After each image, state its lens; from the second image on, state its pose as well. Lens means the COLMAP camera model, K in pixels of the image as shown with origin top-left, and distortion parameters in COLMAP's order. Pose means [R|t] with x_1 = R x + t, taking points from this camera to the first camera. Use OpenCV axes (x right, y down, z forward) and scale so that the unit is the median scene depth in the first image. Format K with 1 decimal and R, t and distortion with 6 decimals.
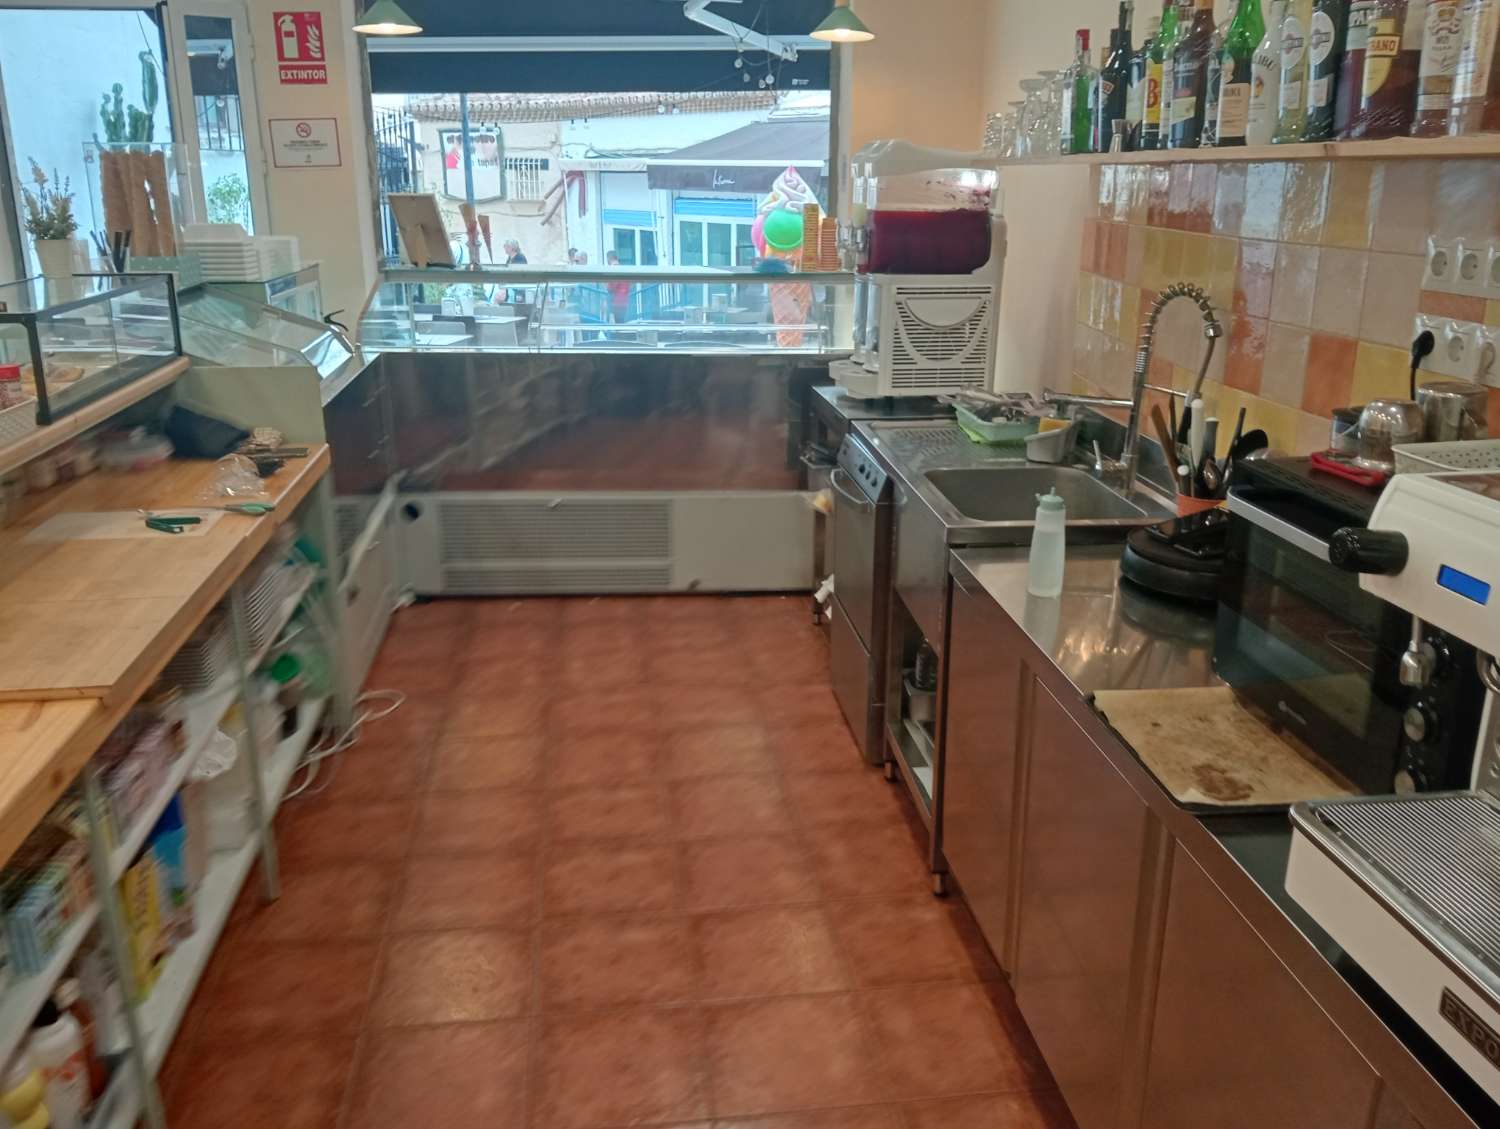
lens RADIAL K [[1224.6, 0, 764.0], [0, 1224.6, 572.0], [0, 0, 1]] dist [0.058300, -0.103893]
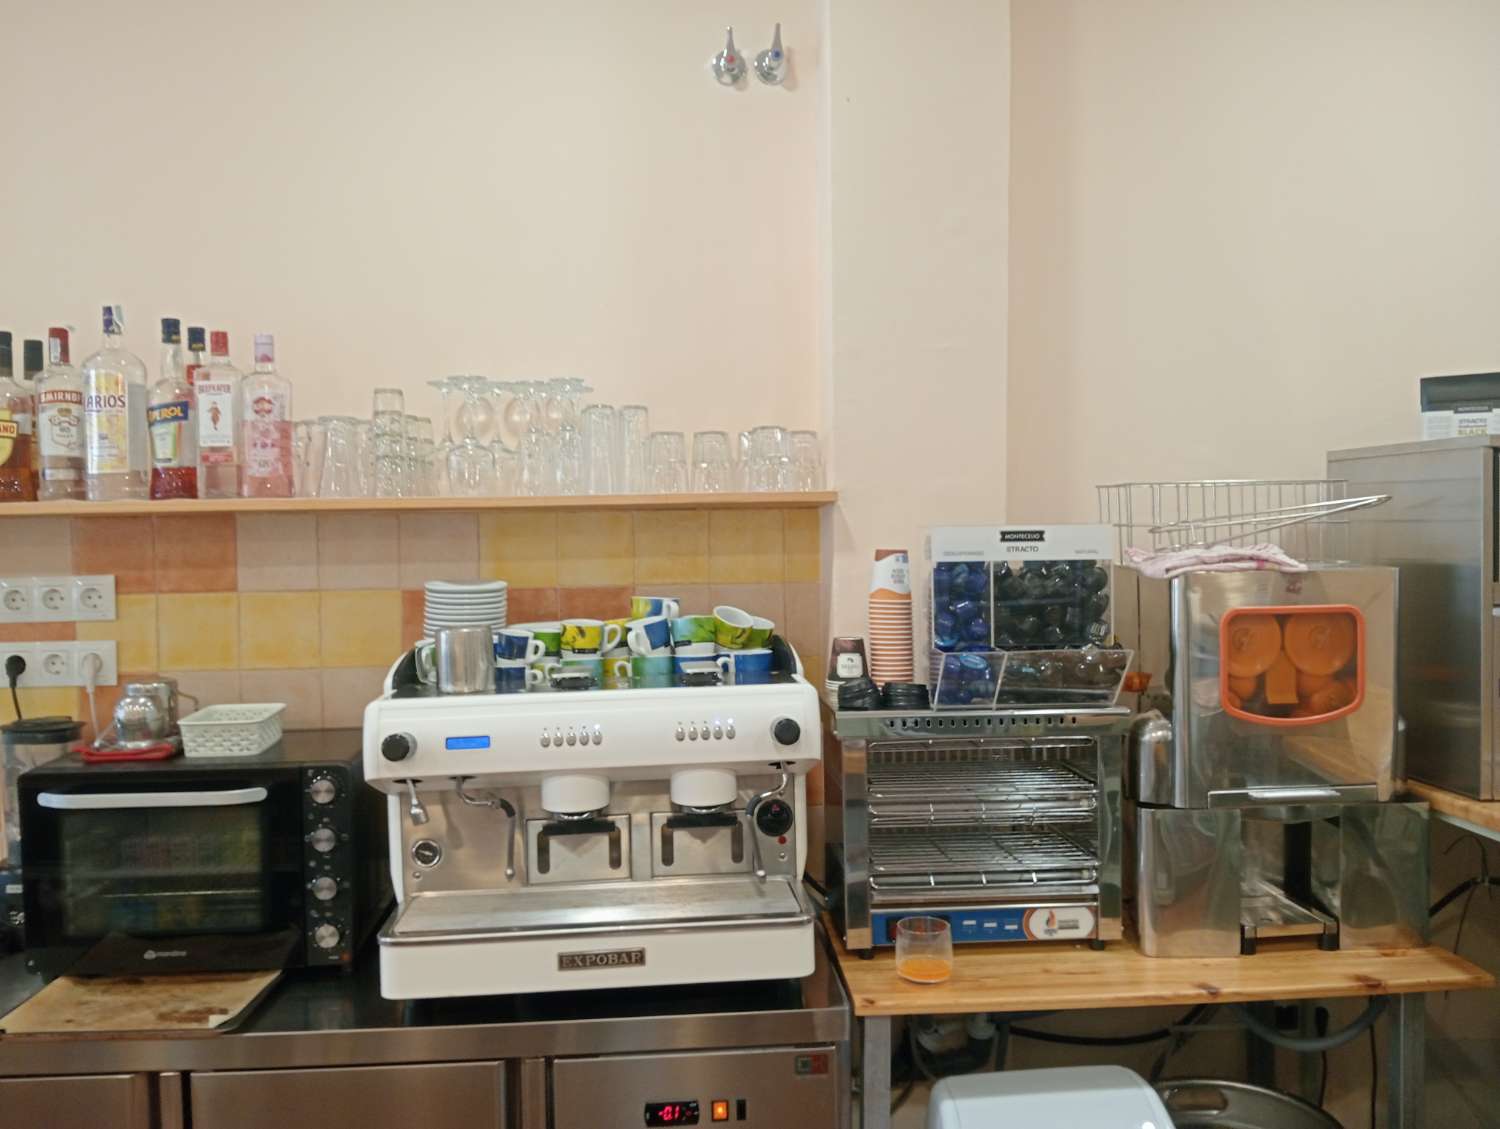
lens RADIAL K [[1217.9, 0, 754.1], [0, 1217.9, 560.4], [0, 0, 1]] dist [0.127293, -0.321682]
pose [[0.004462, -0.020069, 0.999789, -0.750722], [0.315772, 0.948671, 0.017634, -0.088709], [-0.948825, 0.315626, 0.010570, 0.324587]]
